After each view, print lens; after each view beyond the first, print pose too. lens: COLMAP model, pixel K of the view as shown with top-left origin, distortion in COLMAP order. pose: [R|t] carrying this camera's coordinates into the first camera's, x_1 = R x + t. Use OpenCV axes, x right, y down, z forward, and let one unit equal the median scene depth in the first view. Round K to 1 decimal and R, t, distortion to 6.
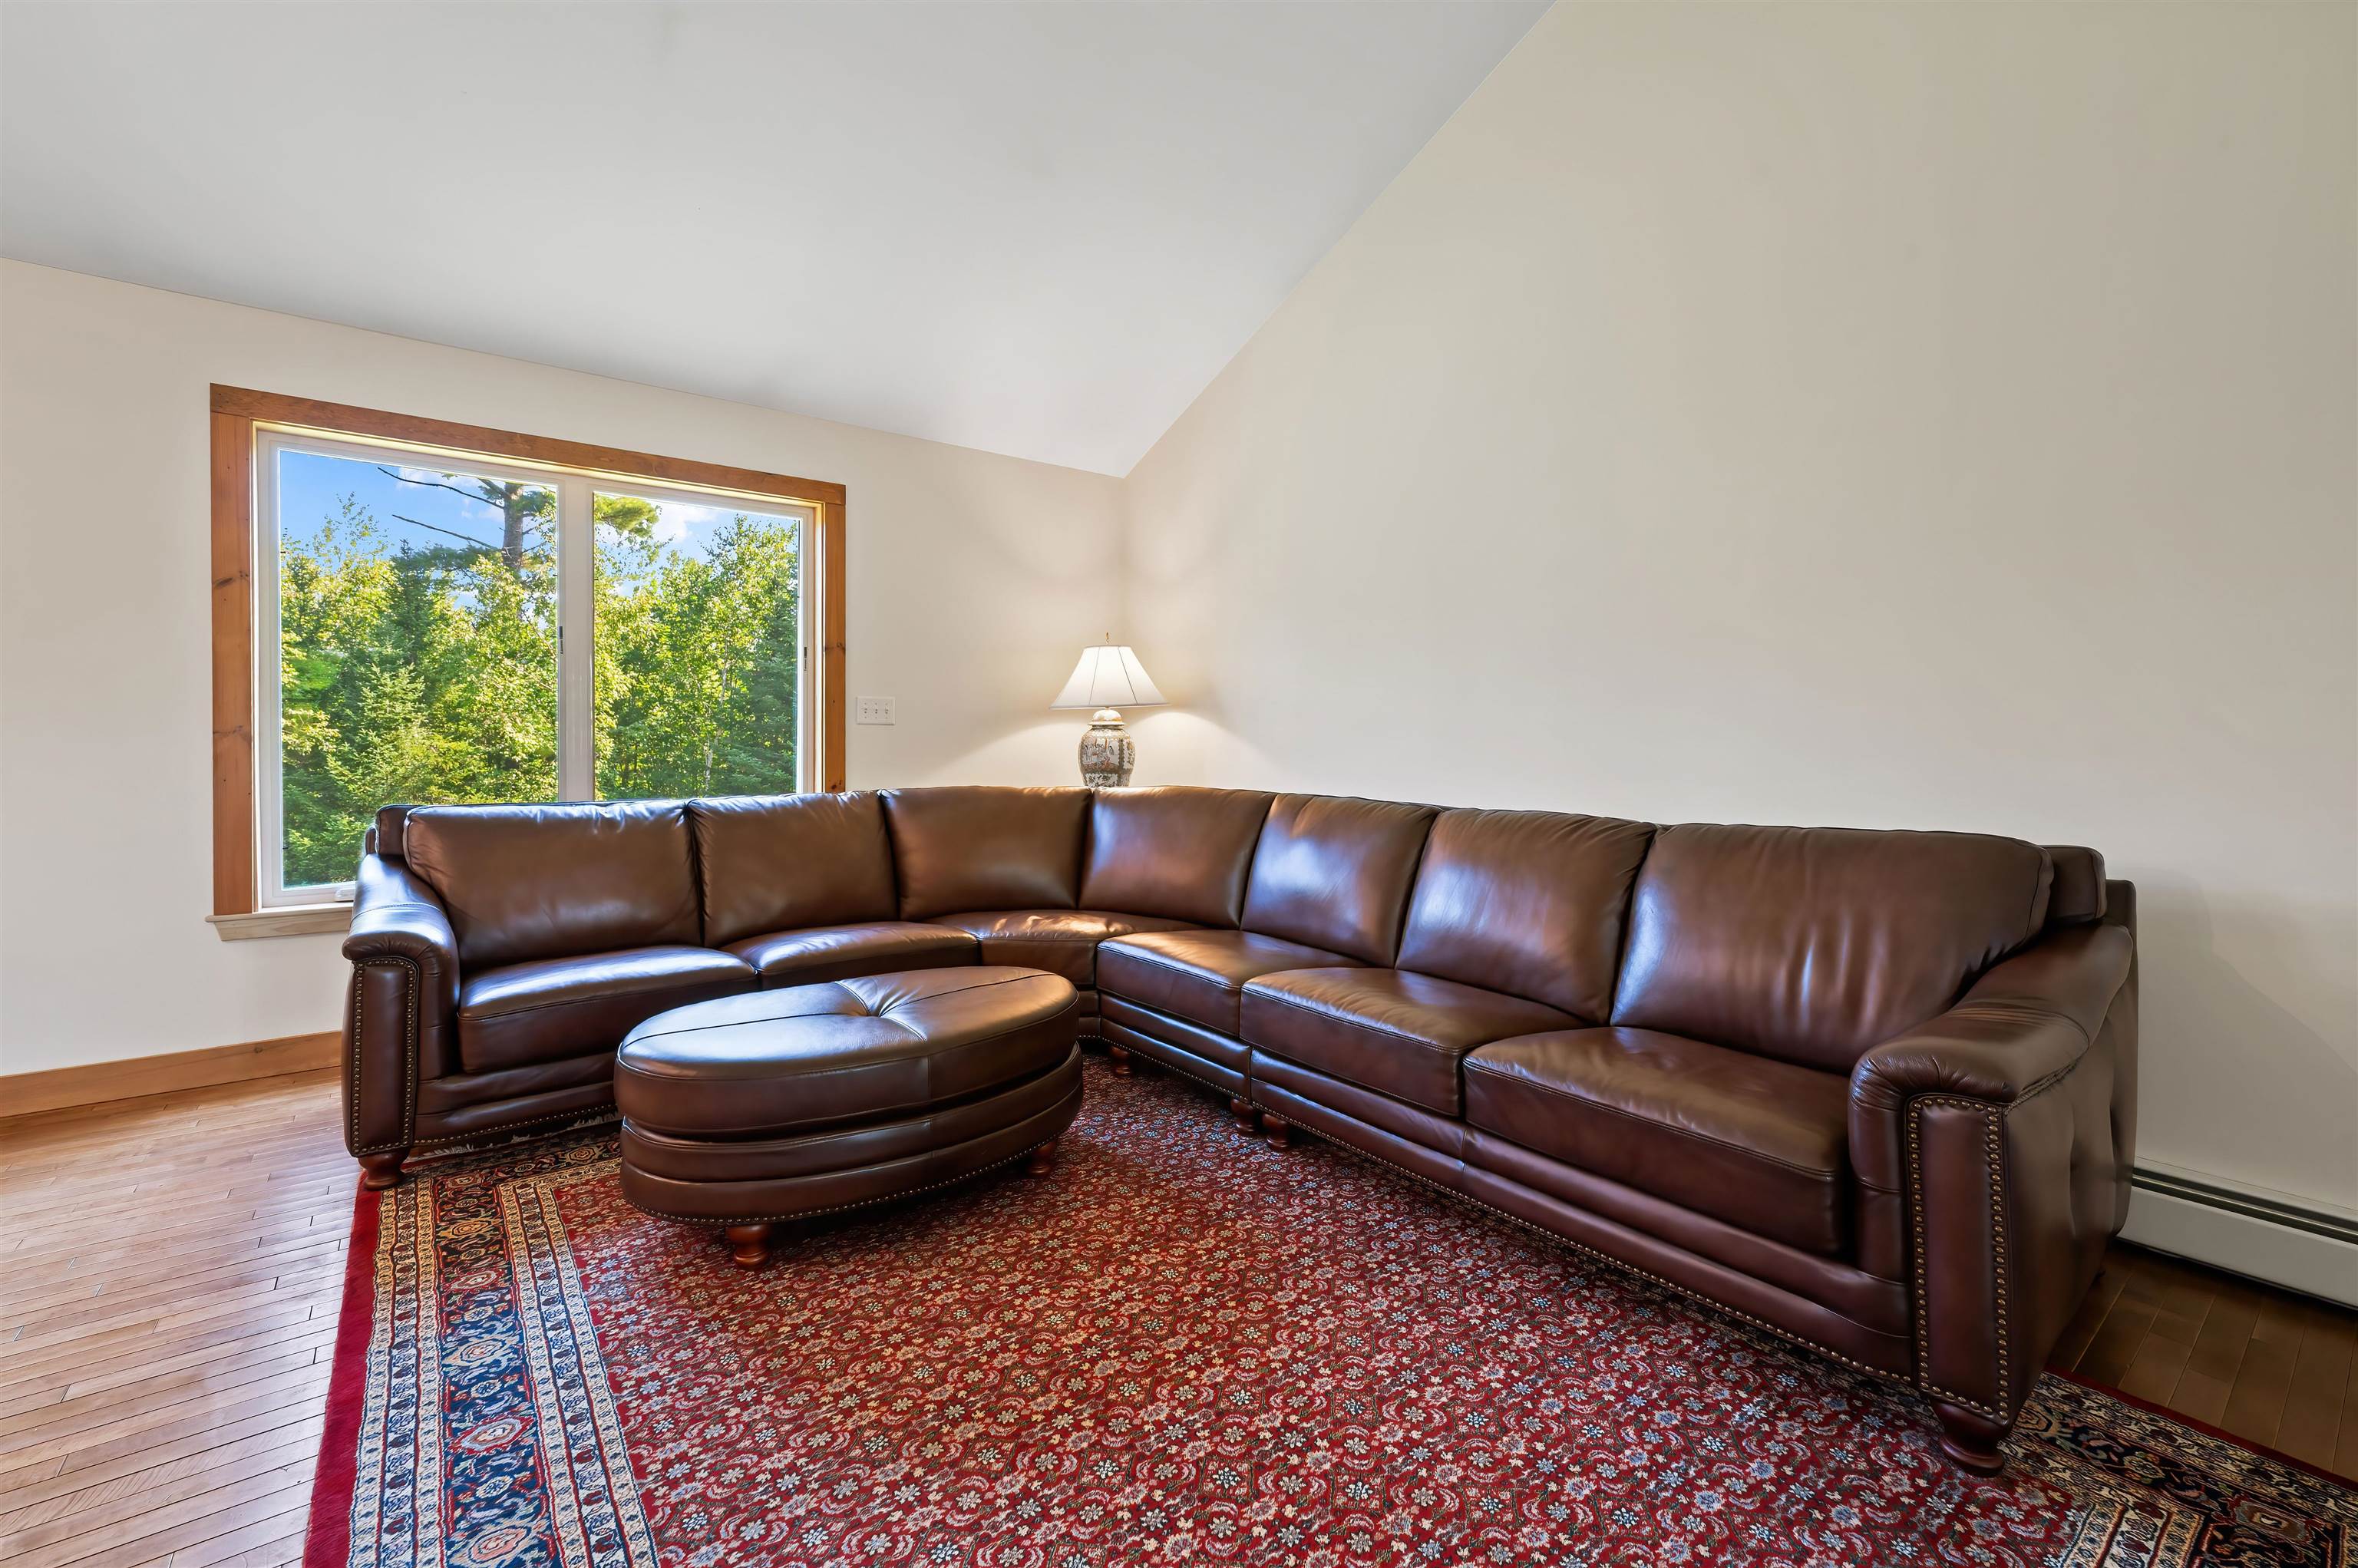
lens RADIAL K [[965.3, 0, 1177.4], [0, 965.3, 751.5], [0, 0, 1]] dist [0.000349, 0.000119]
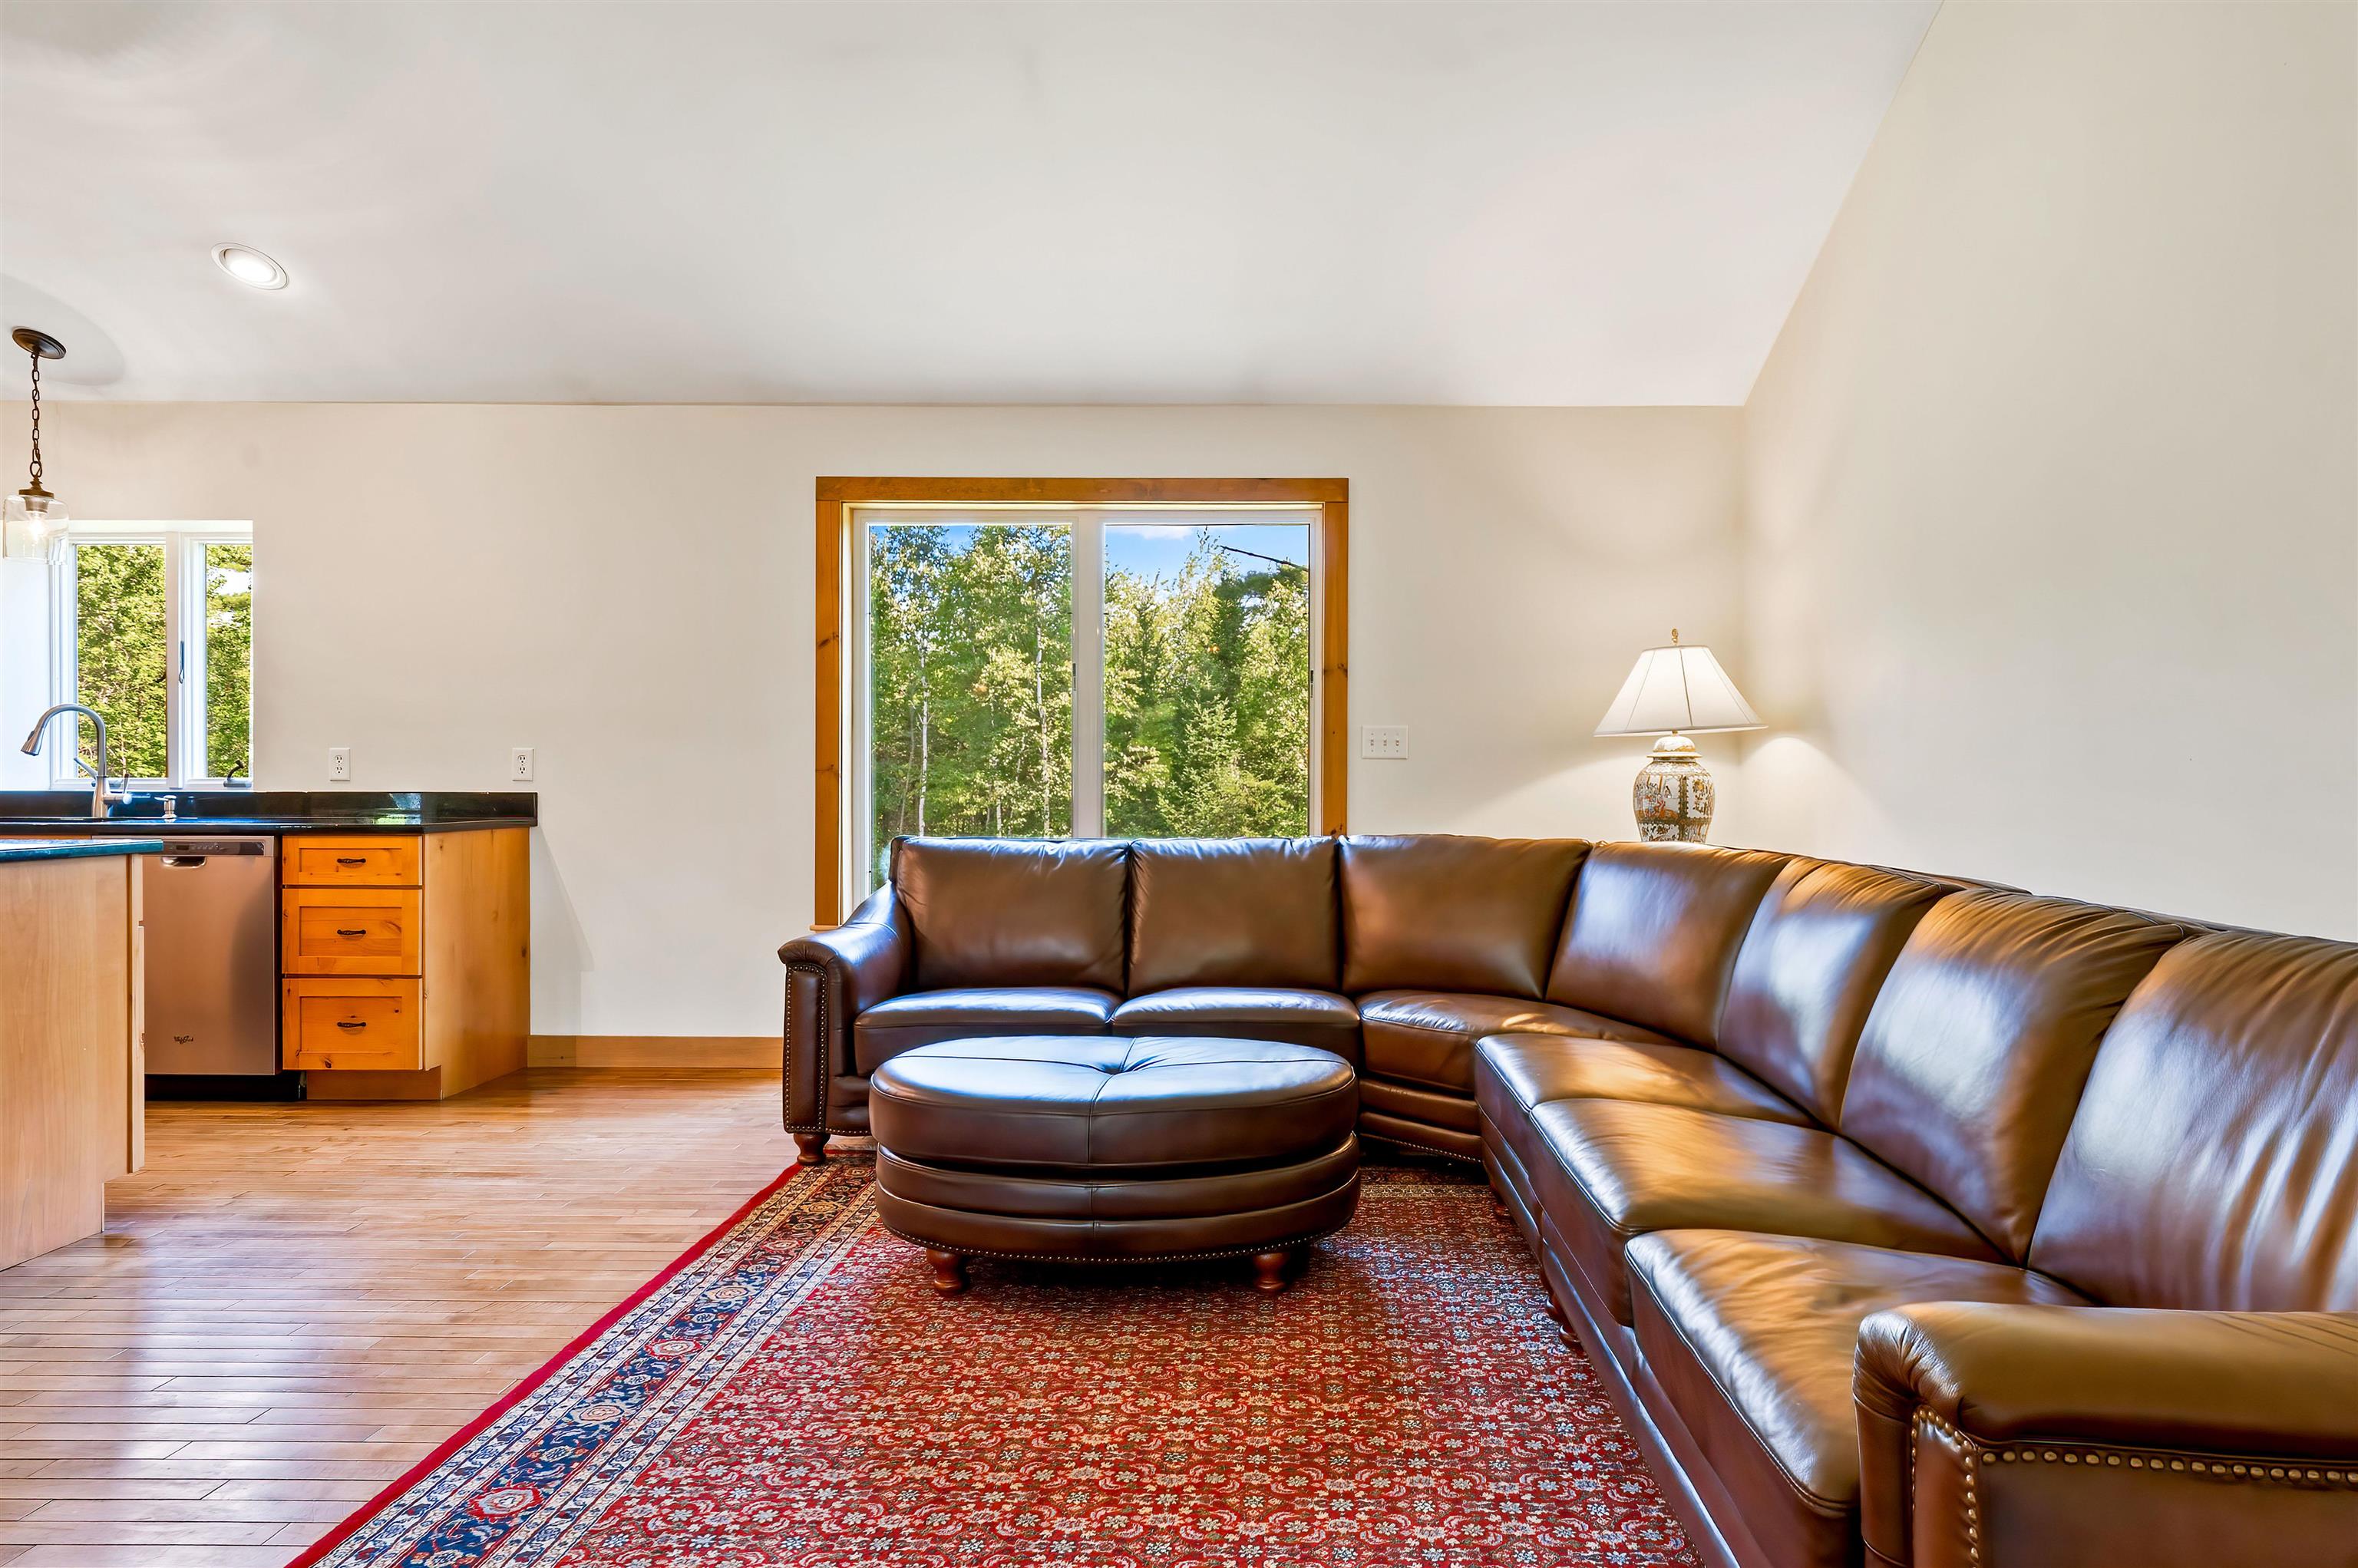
lens RADIAL K [[1249.4, 0, 1171.3], [0, 1249.4, 775.9], [0, 0, 1]] dist [0.001866, 0.000809]
pose [[0.793472, -0.000797, -0.608606, 0.433522], [-0.008778, 0.999880, -0.012755, 0.004340], [0.608543, 0.015463, 0.793370, 0.075439]]
